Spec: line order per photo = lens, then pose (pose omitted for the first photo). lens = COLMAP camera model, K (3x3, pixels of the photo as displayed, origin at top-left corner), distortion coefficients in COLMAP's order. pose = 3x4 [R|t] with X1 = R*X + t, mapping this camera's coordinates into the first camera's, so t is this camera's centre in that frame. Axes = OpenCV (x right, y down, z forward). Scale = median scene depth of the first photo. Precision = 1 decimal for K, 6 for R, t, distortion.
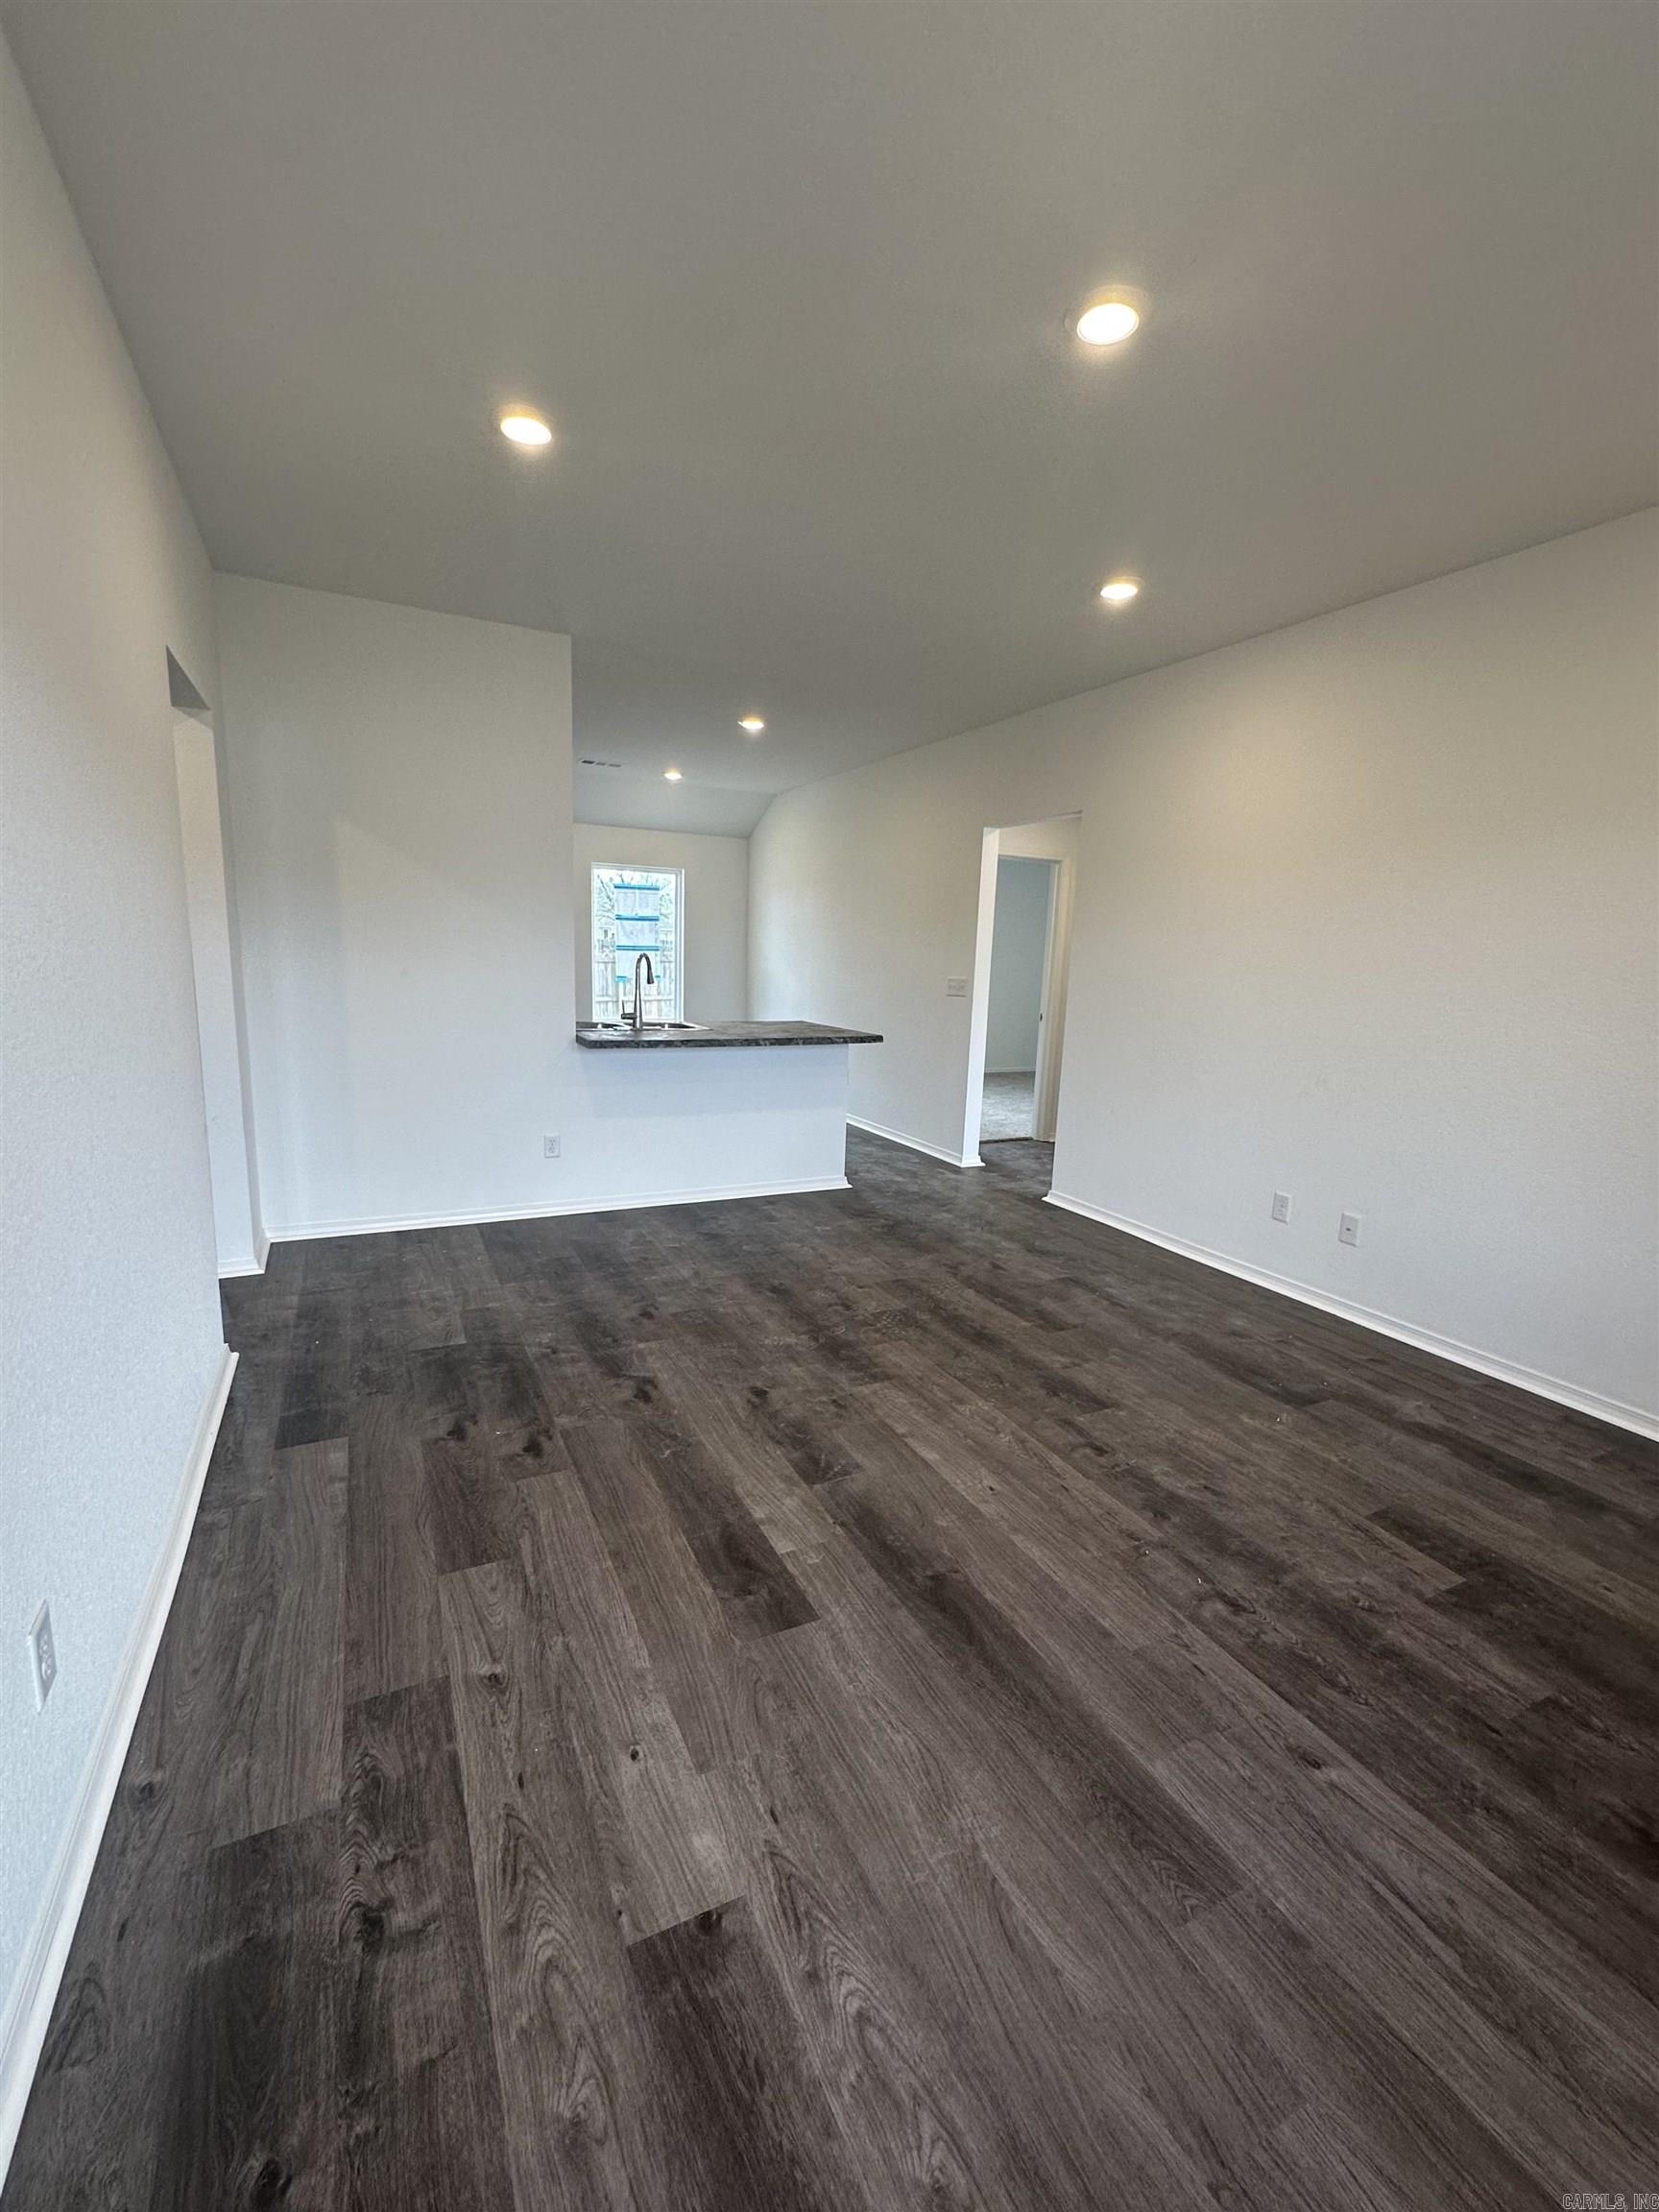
lens RADIAL K [[905.4, 0, 836.9], [0, 905.4, 1106.1], [0, 0, 1]] dist [-0.005150, 0.001130]
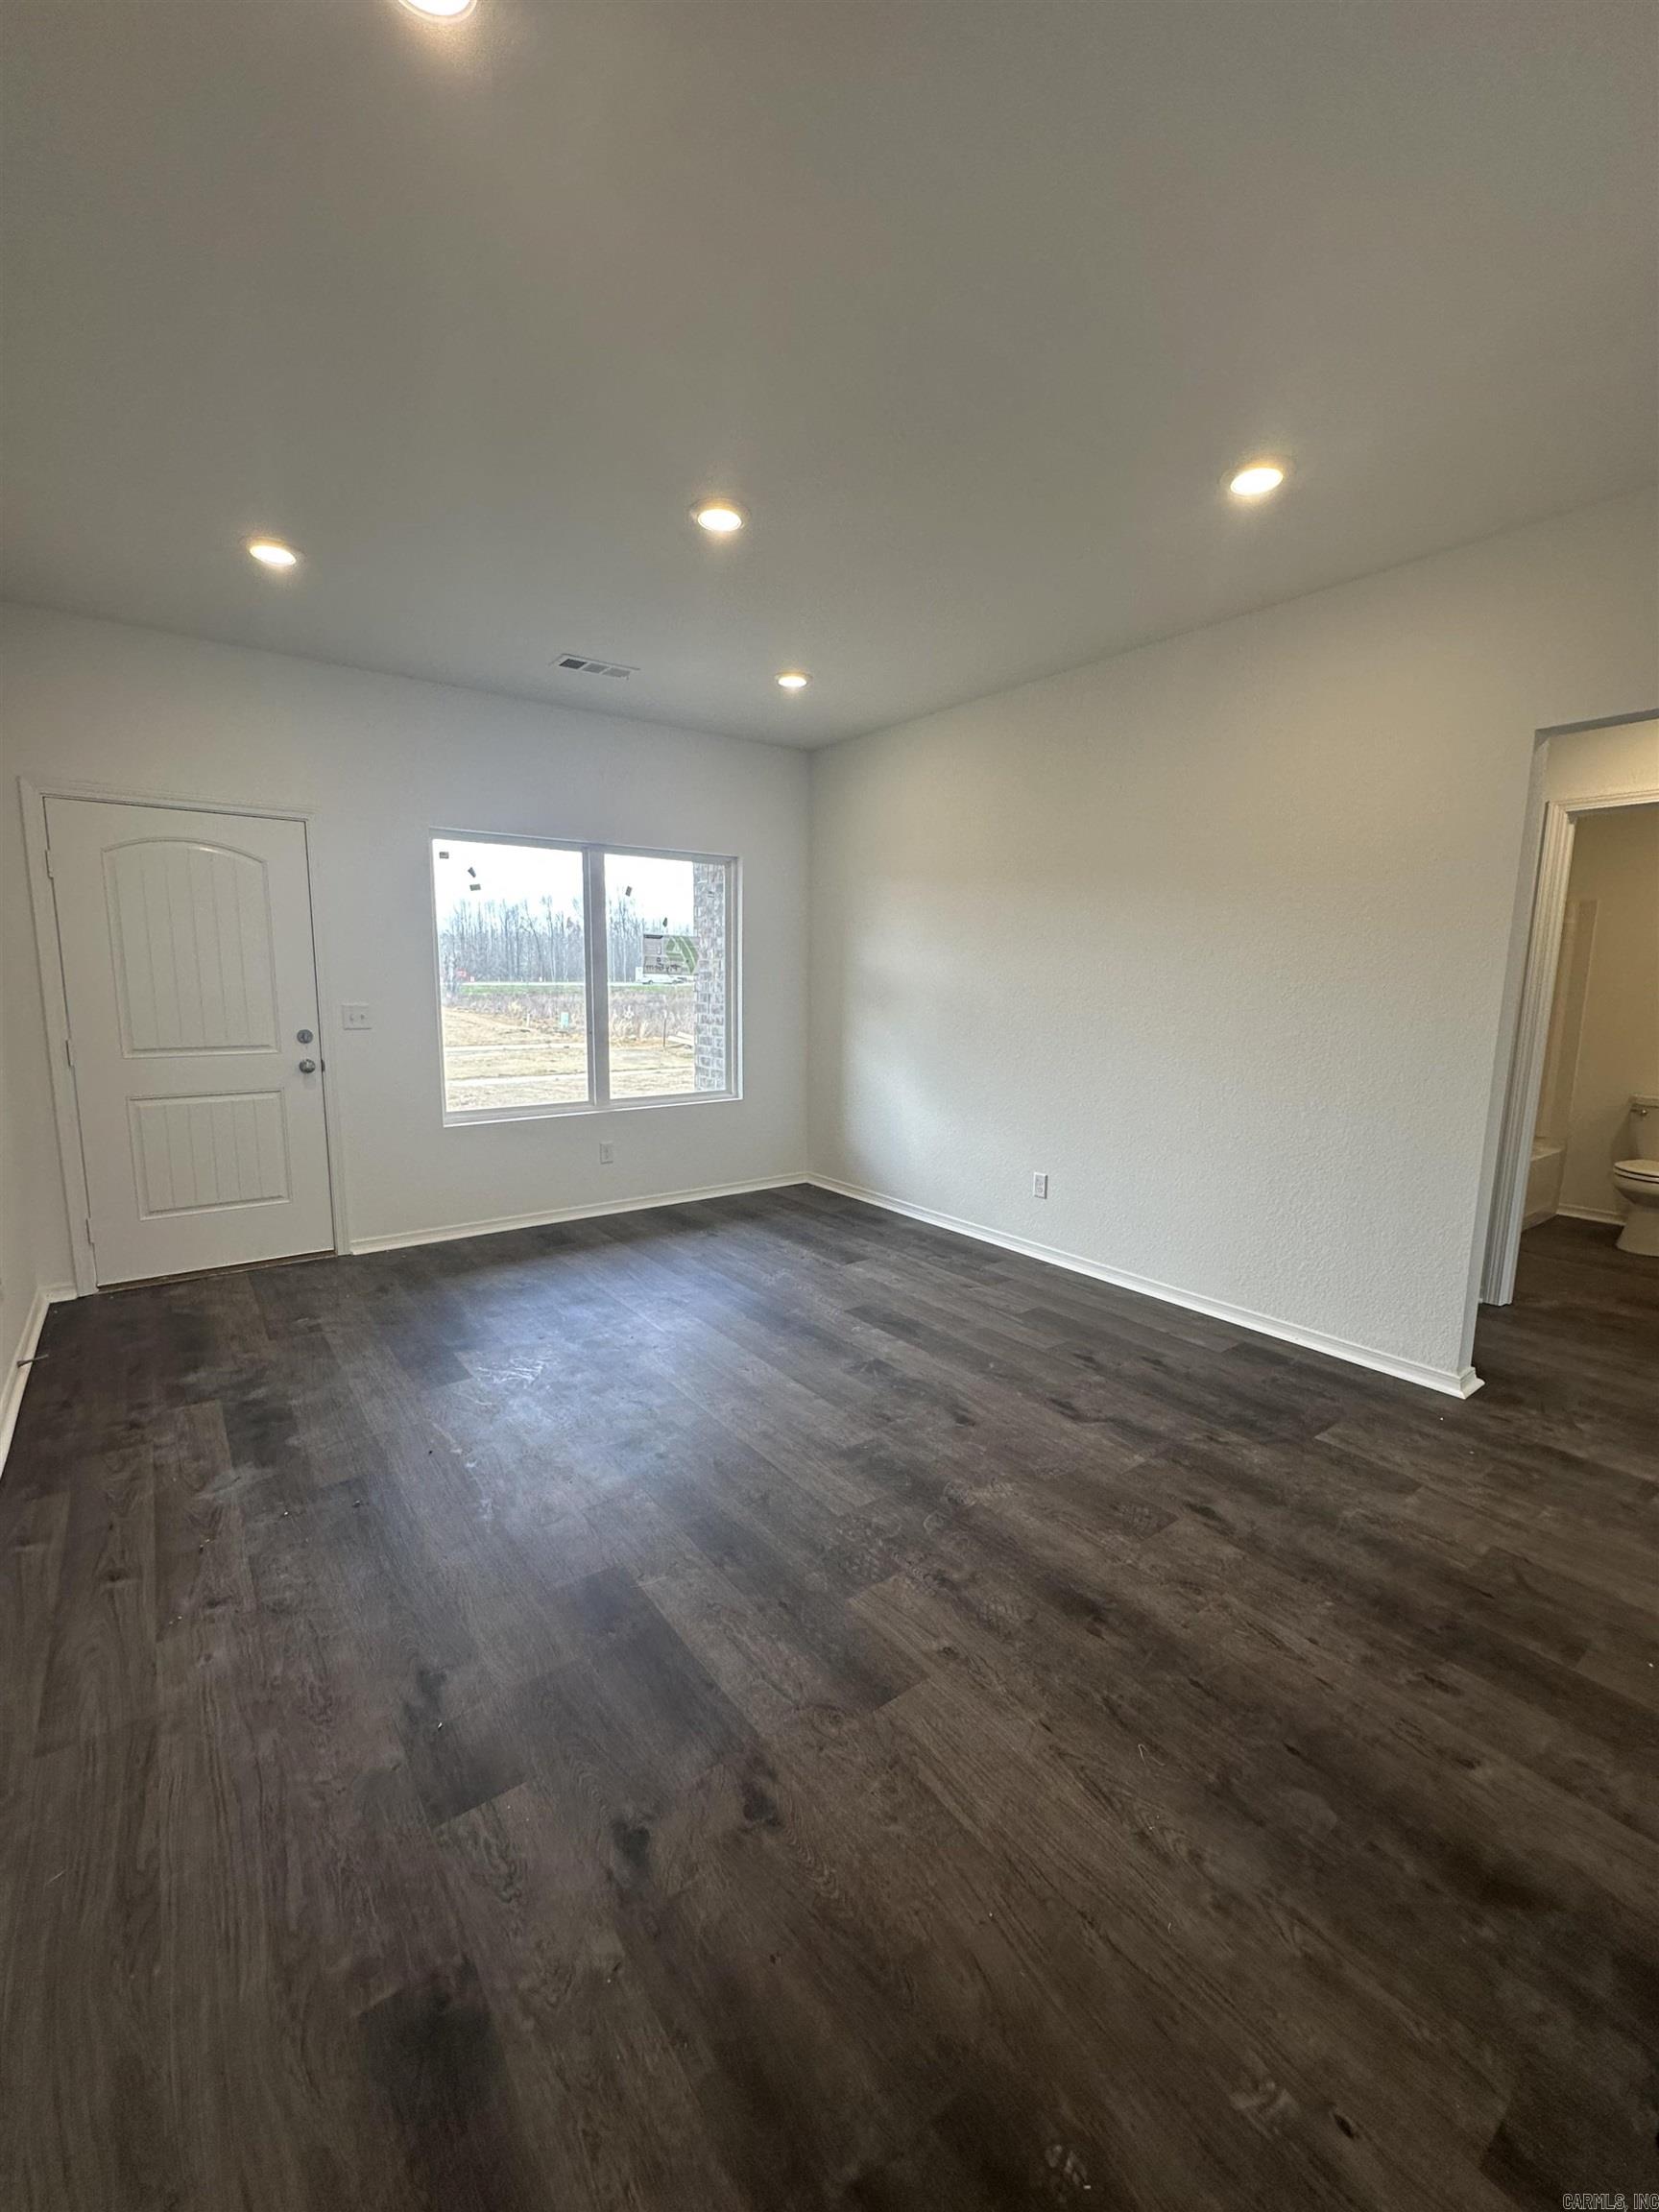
lens RADIAL K [[905.4, 0, 836.9], [0, 905.4, 1106.1], [0, 0, 1]] dist [-0.005150, 0.001130]
pose [[-0.983172, -0.019971, -0.181585, 0.261930], [-0.075755, 0.949081, 0.305788, -0.336992], [0.166232, 0.314399, -0.934623, 1.942931]]
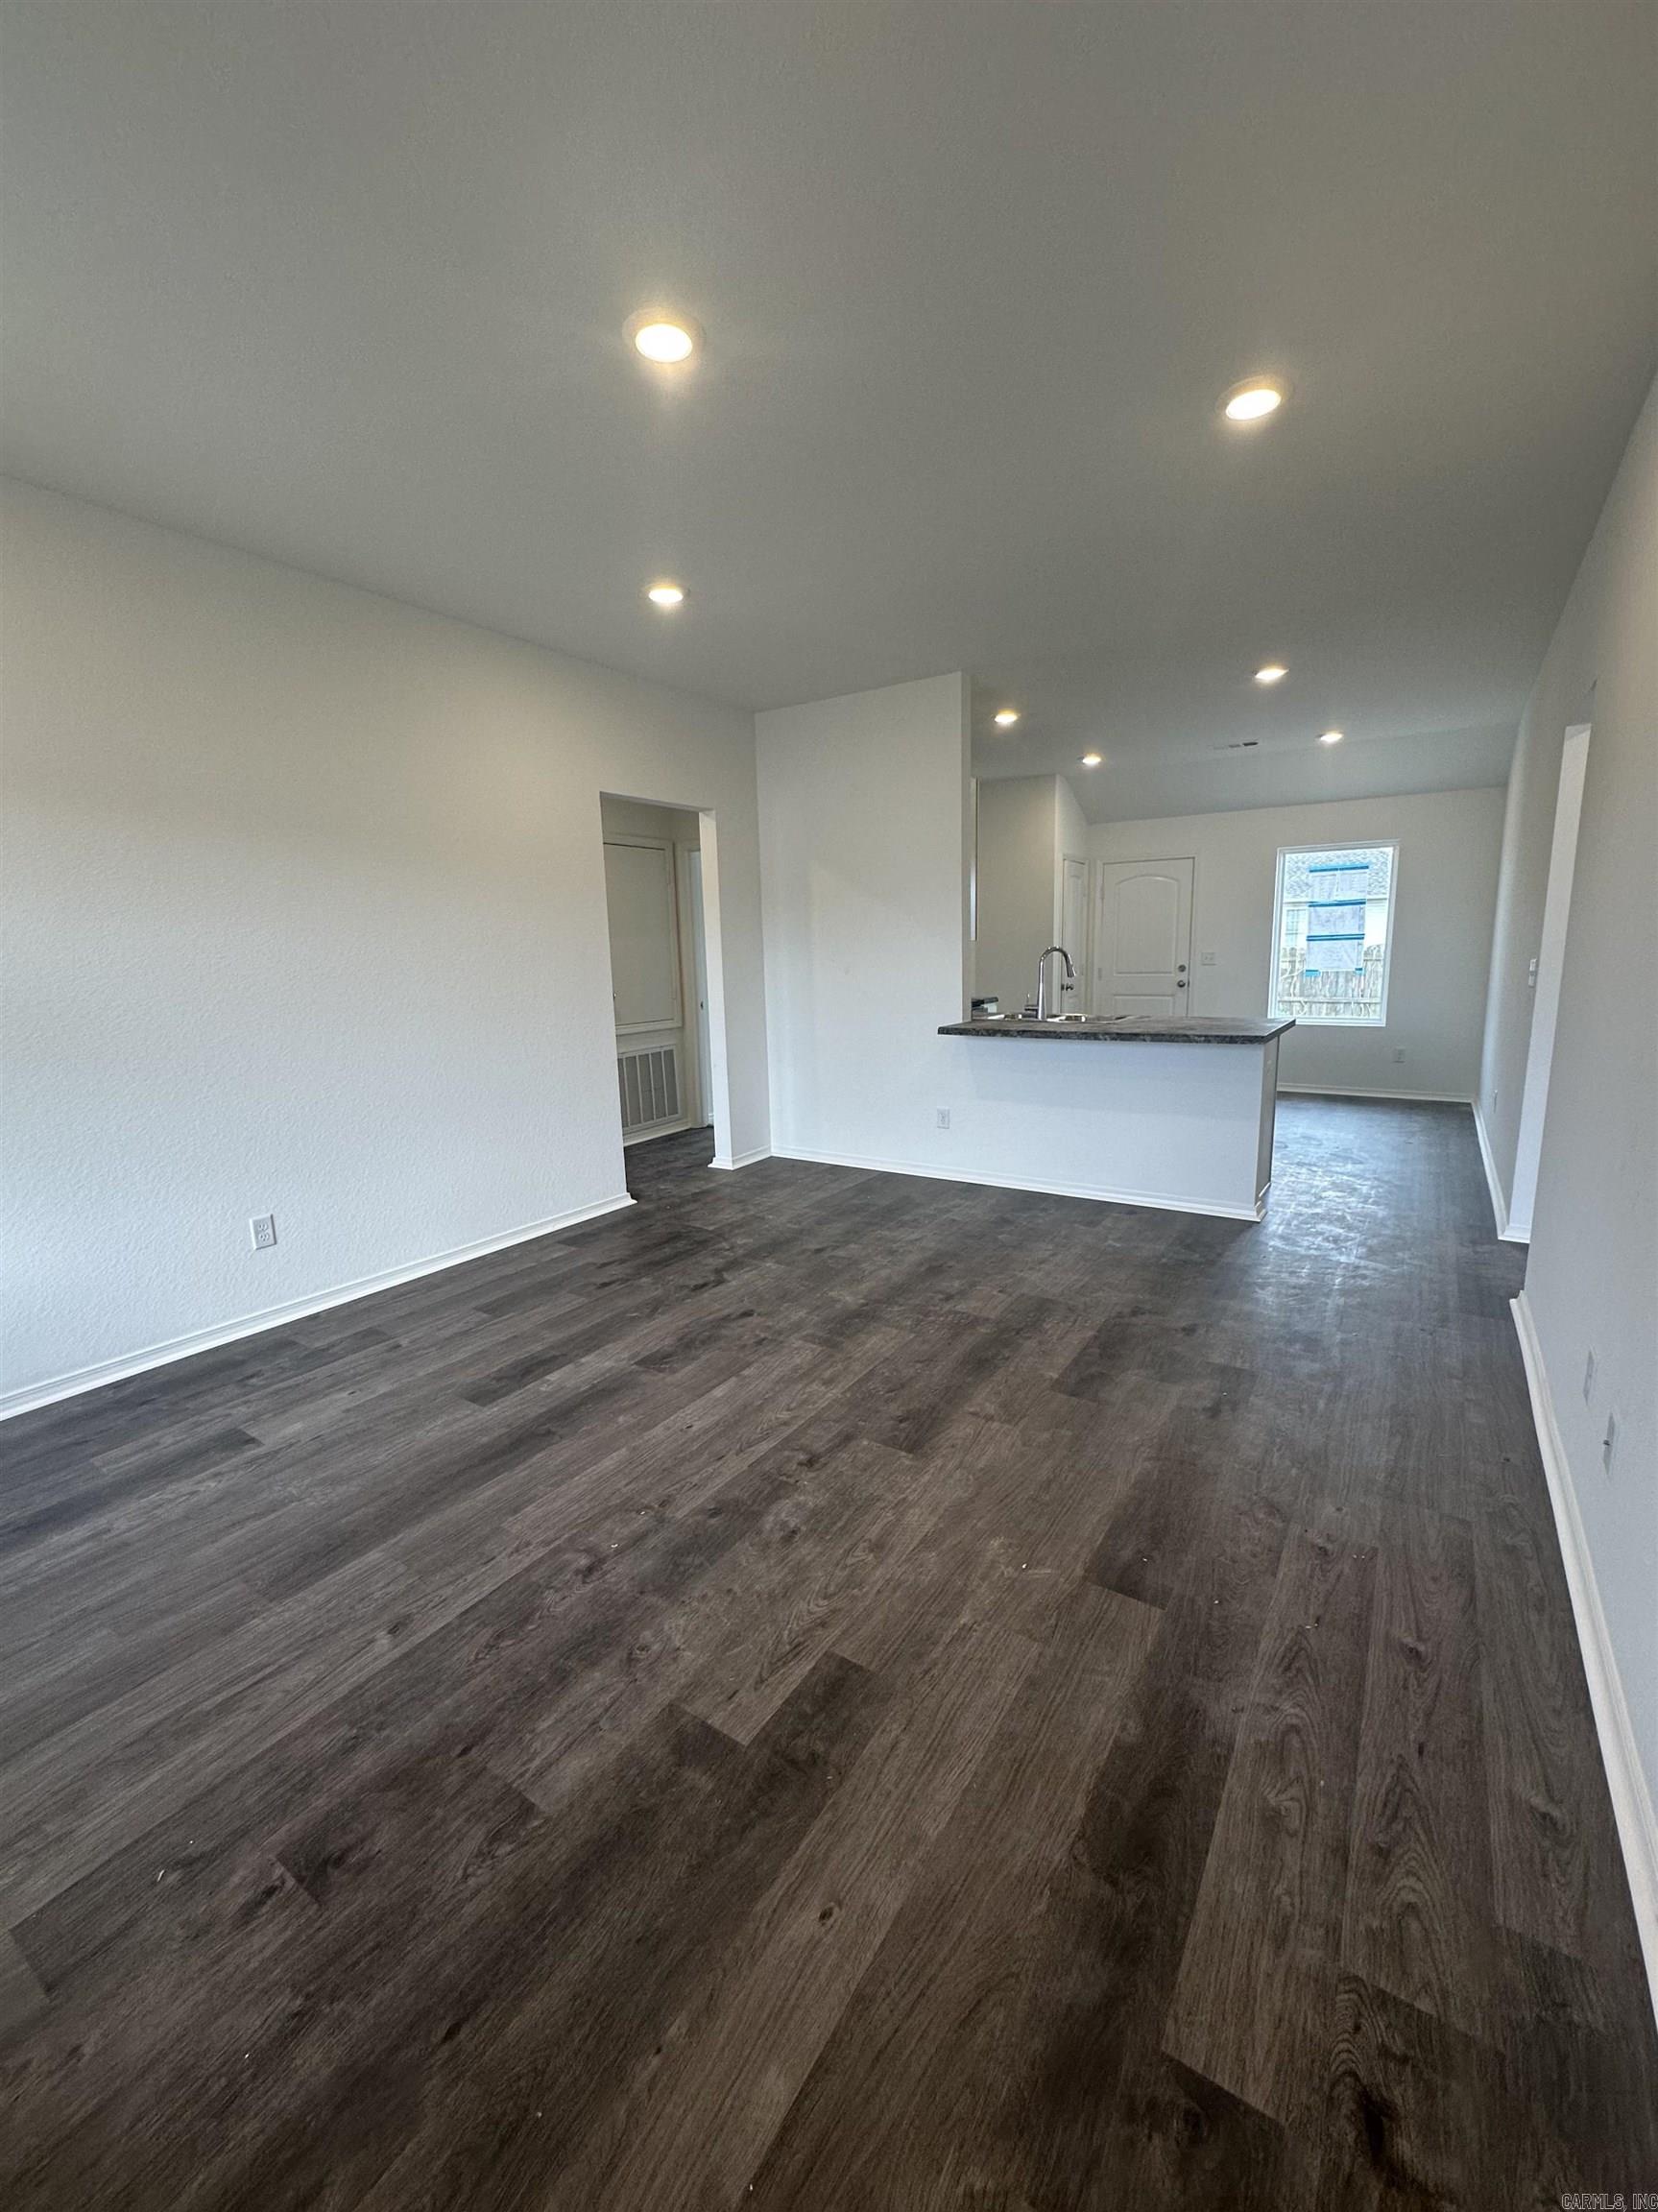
lens RADIAL K [[905.4, 0, 836.4], [0, 905.4, 1106.1], [0, 0, 1]] dist [-0.005150, 0.001130]
pose [[0.500559, 0.105459, -0.859255, 1.042002], [-0.107351, 0.992453, 0.059269, -0.042201], [0.859020, 0.062574, 0.508103, 0.512823]]
